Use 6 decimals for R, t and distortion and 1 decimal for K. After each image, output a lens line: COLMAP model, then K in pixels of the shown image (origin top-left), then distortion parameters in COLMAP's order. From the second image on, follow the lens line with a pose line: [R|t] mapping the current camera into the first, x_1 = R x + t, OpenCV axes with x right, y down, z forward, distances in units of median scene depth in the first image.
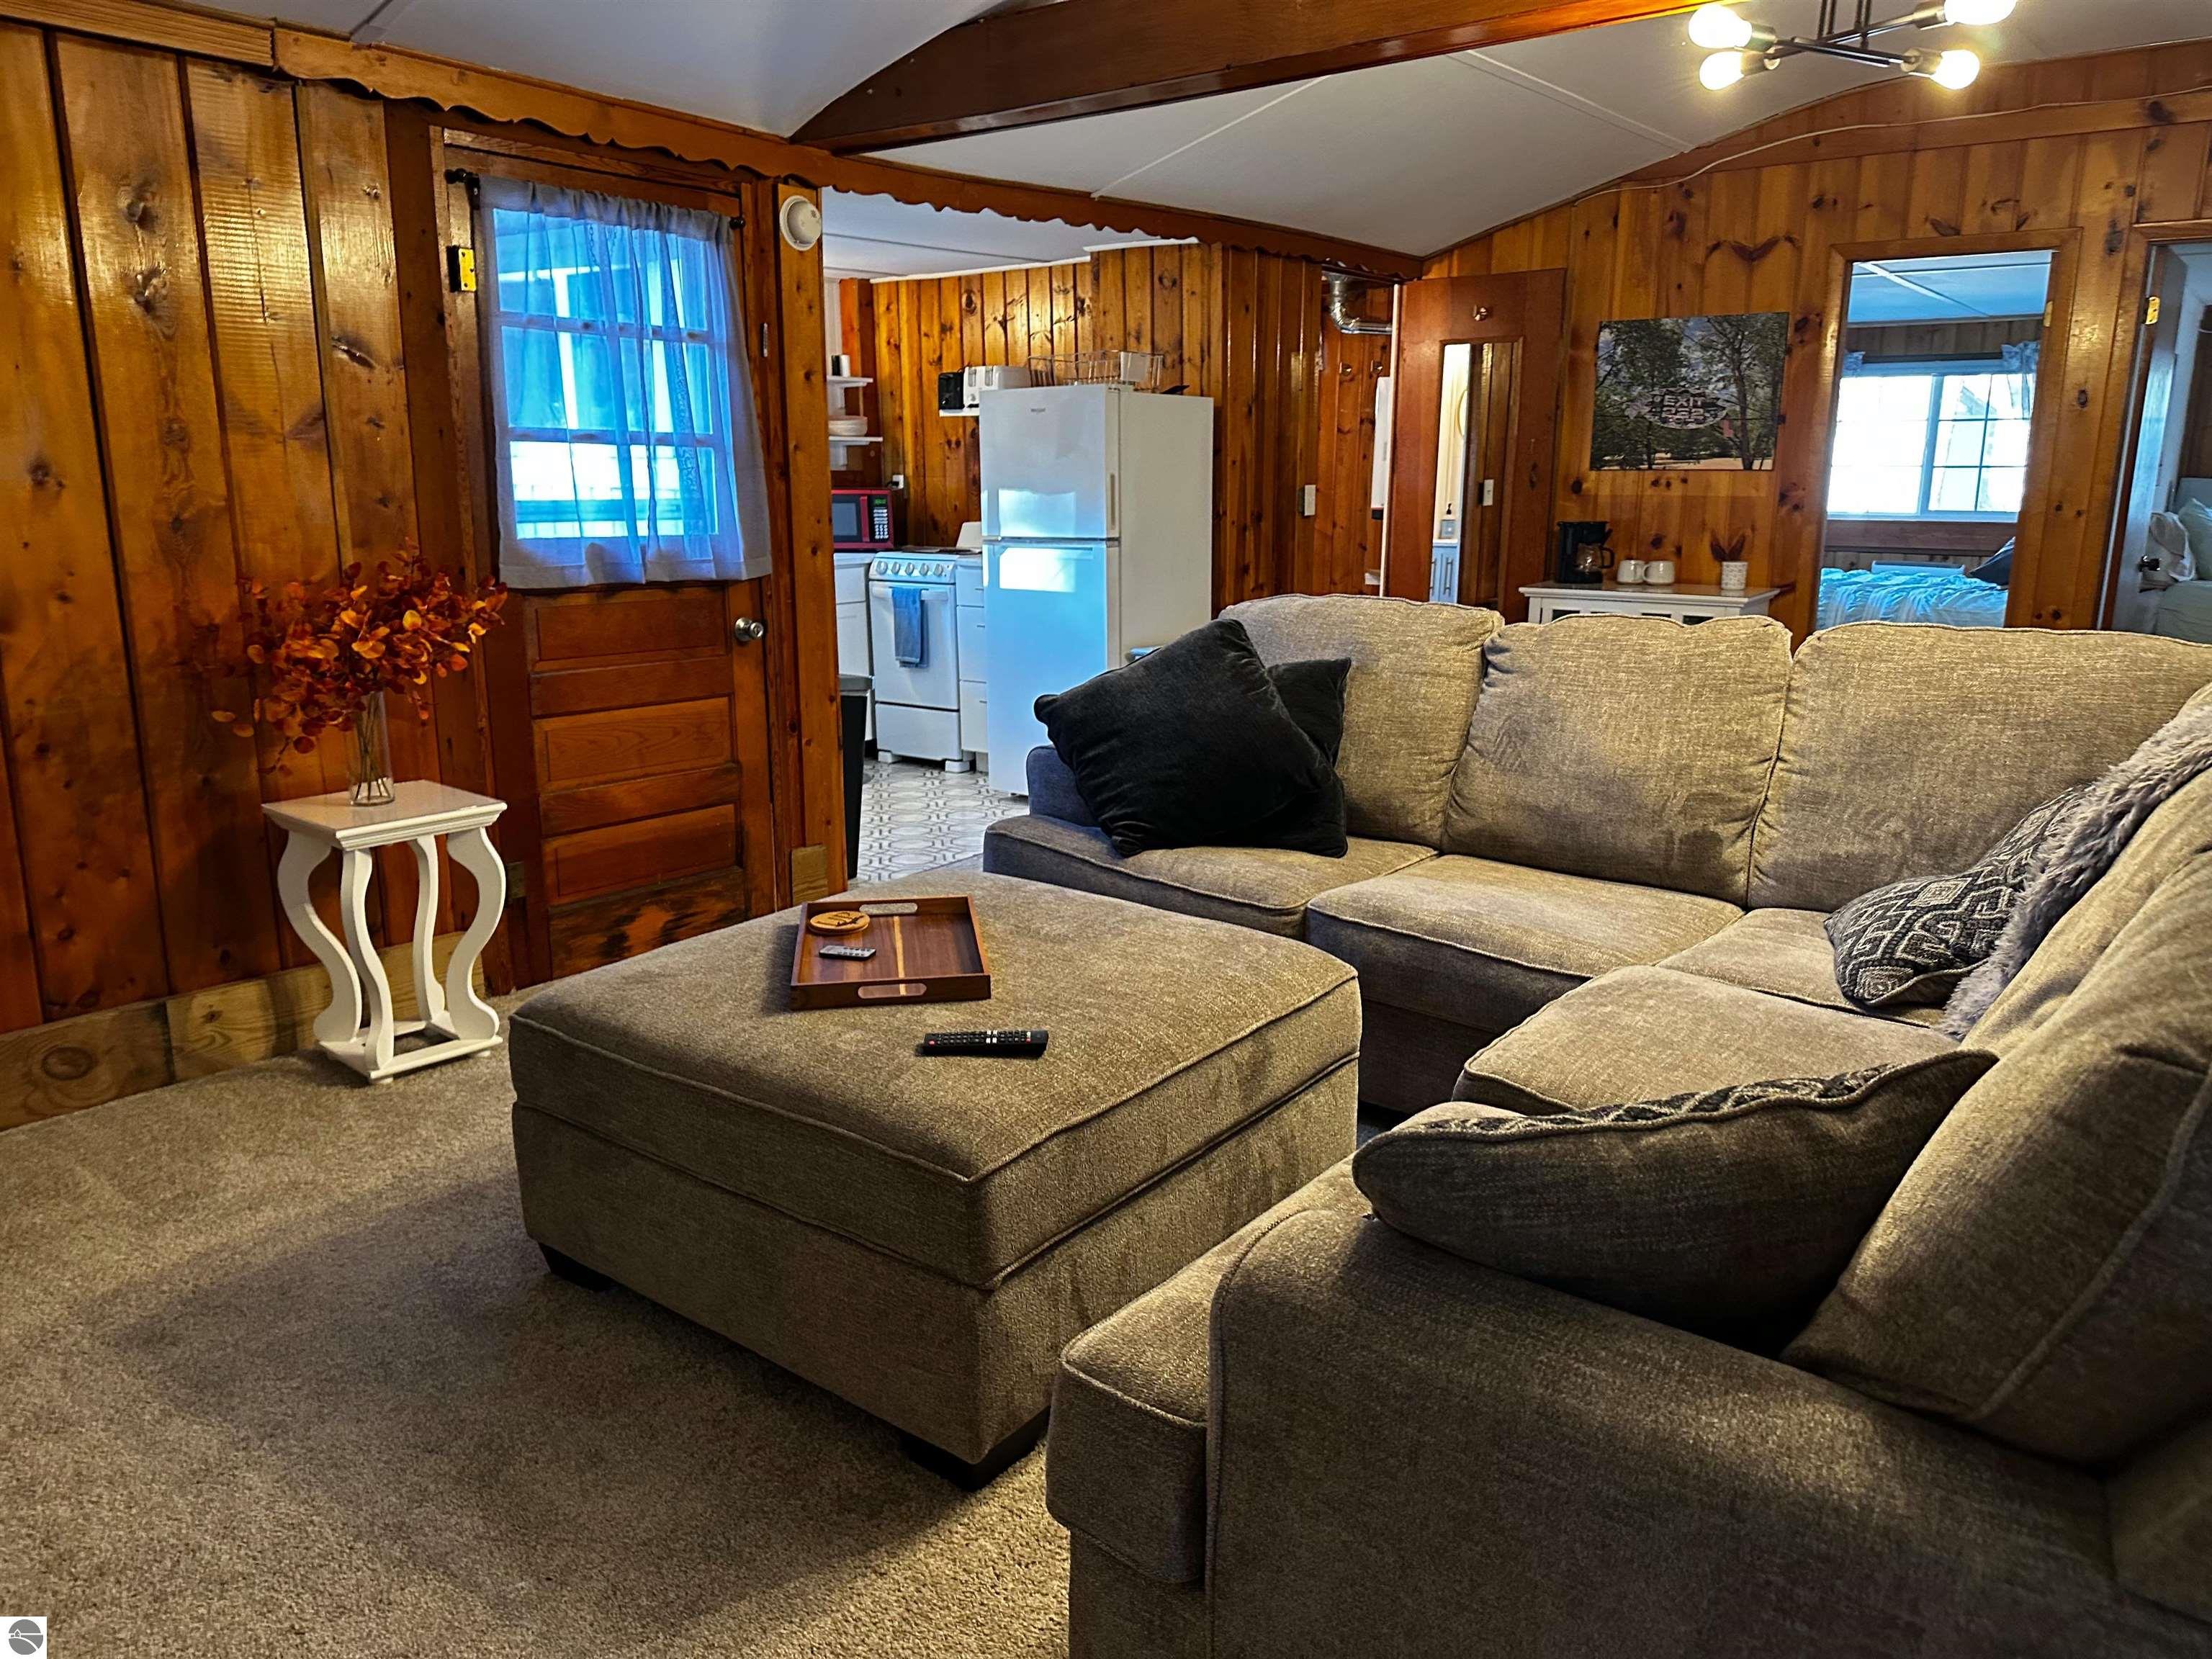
lens RADIAL K [[1555.4, 0, 1118.5], [0, 1555.4, 827.2], [0, 0, 1]] dist [0.033658, -0.039263]
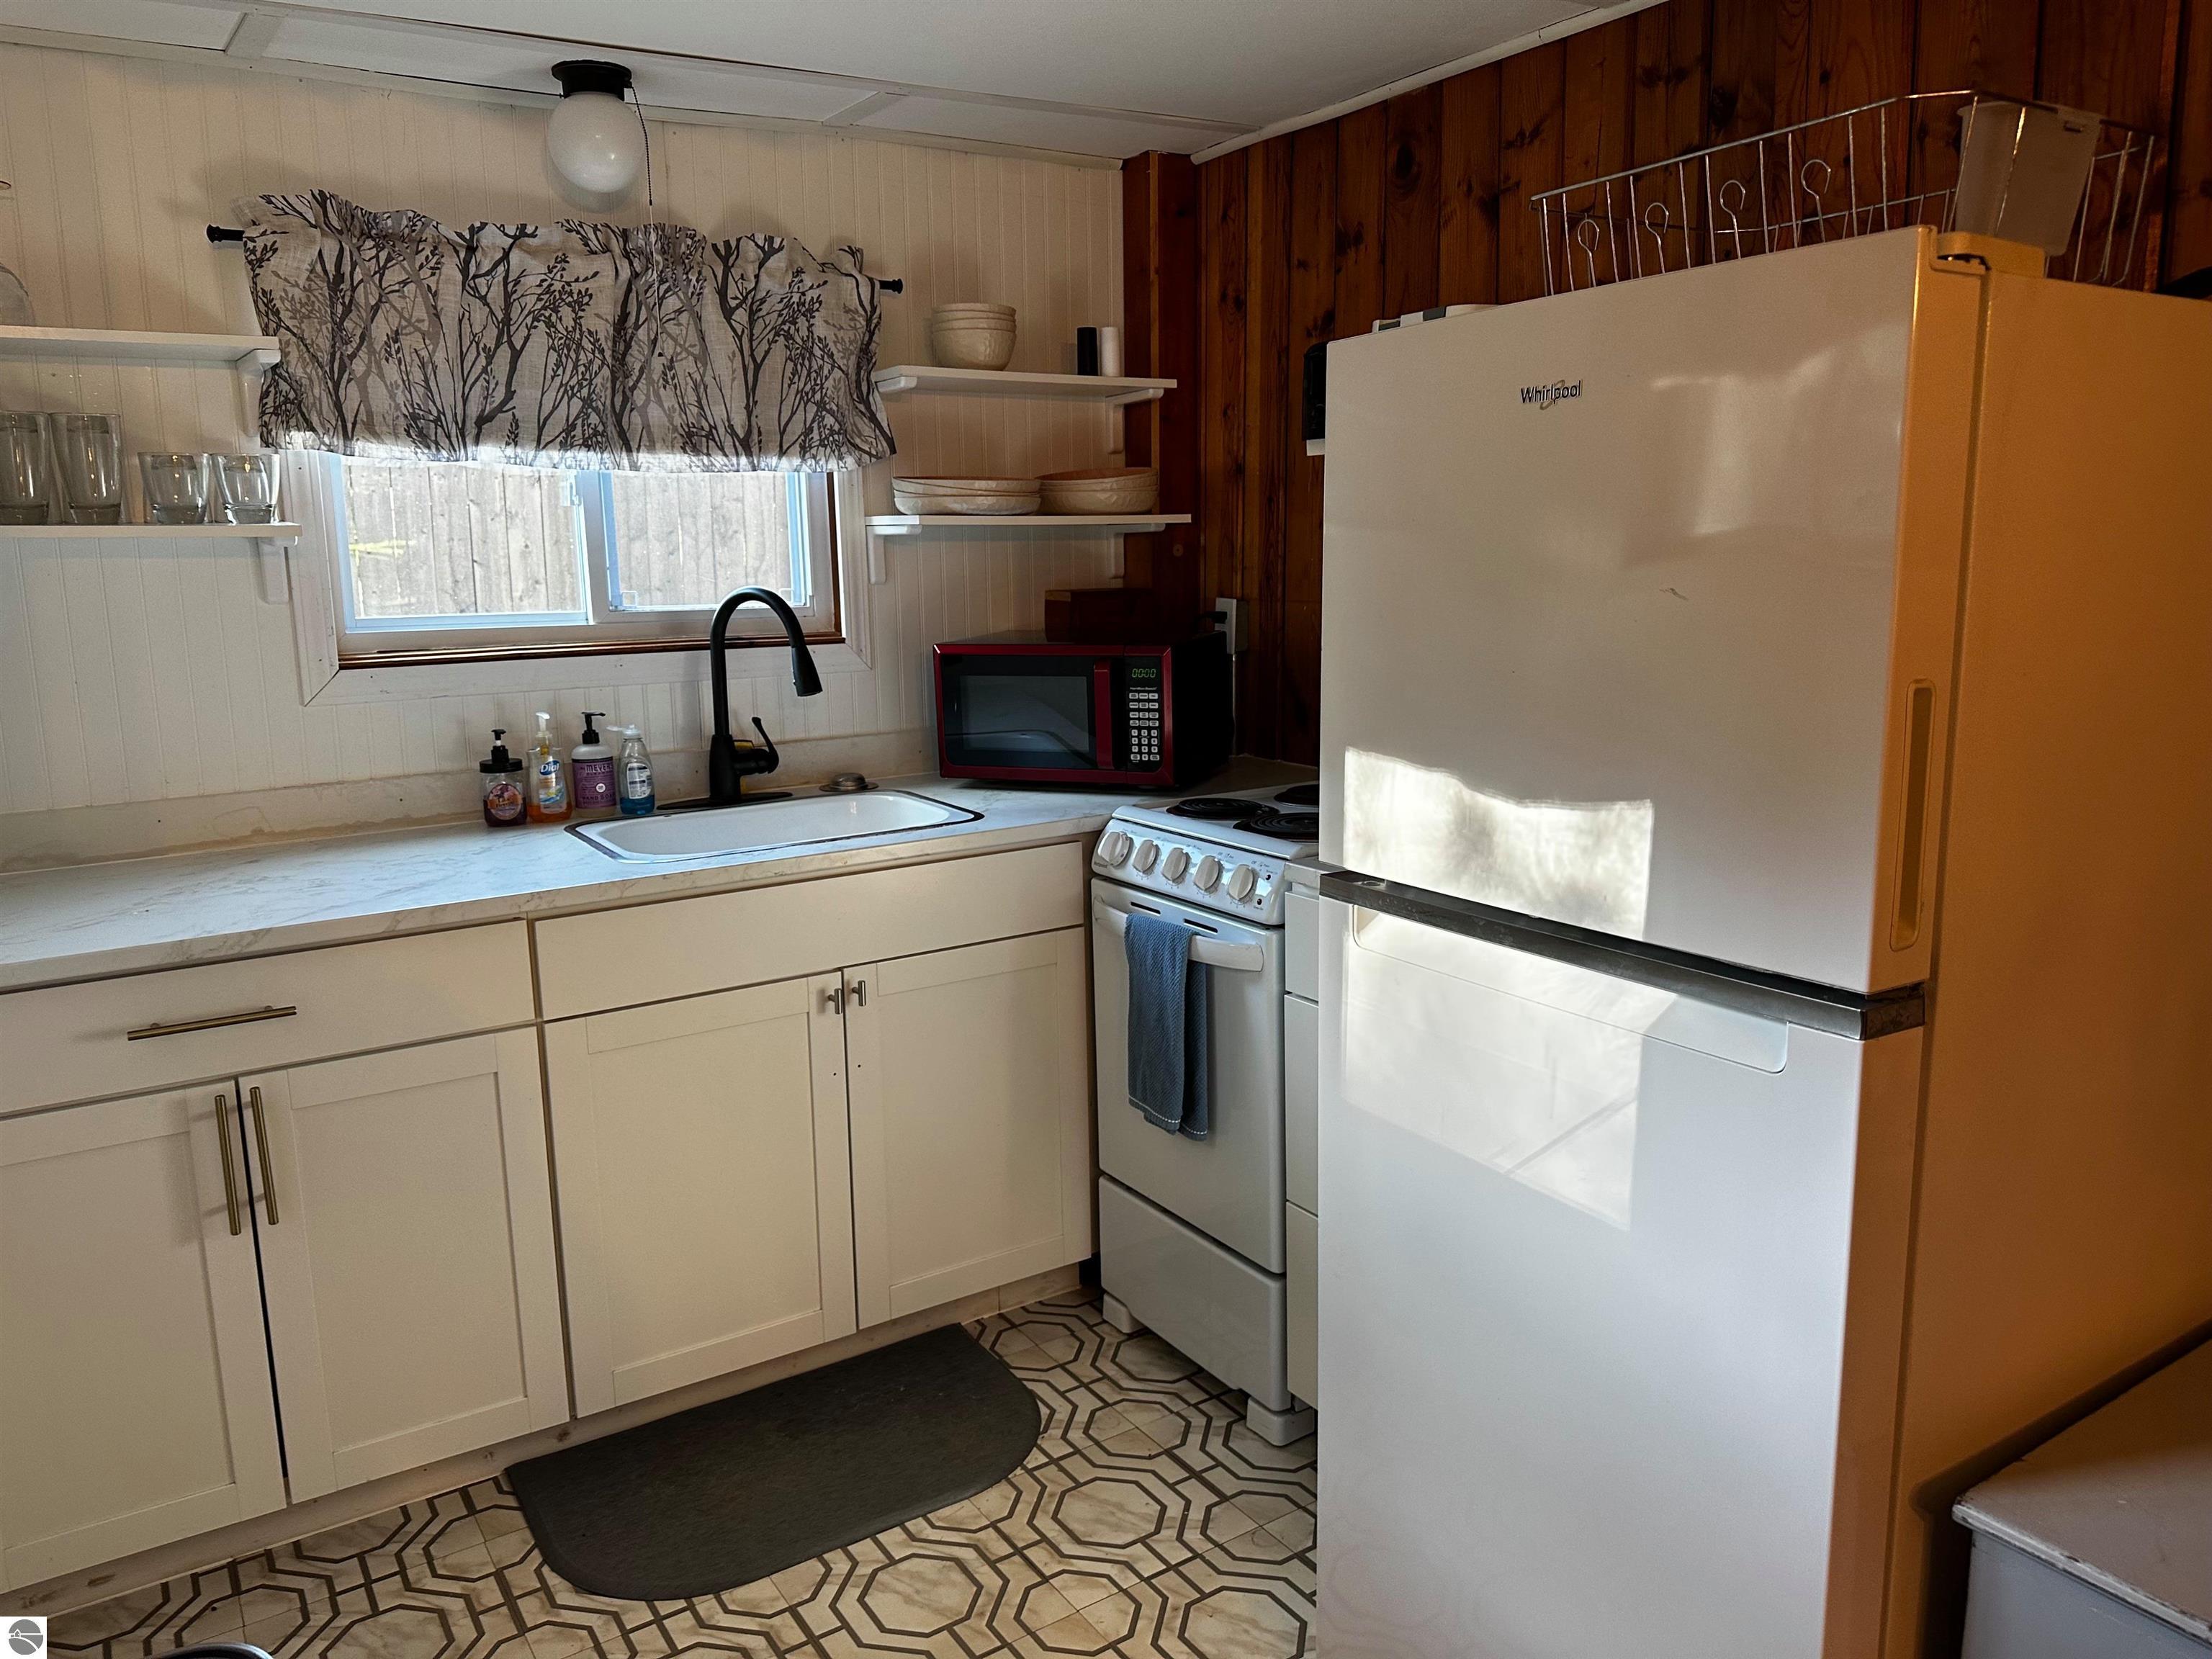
lens RADIAL K [[1540.1, 0, 1106.0], [0, 1540.1, 829.5], [0, 0, 1]] dist [0.179717, -0.322529]
pose [[0.944570, 0.052014, -0.324164, -0.055020], [-0.064018, 0.997598, -0.026469, -0.287204], [0.322008, 0.045754, 0.945631, 1.131388]]
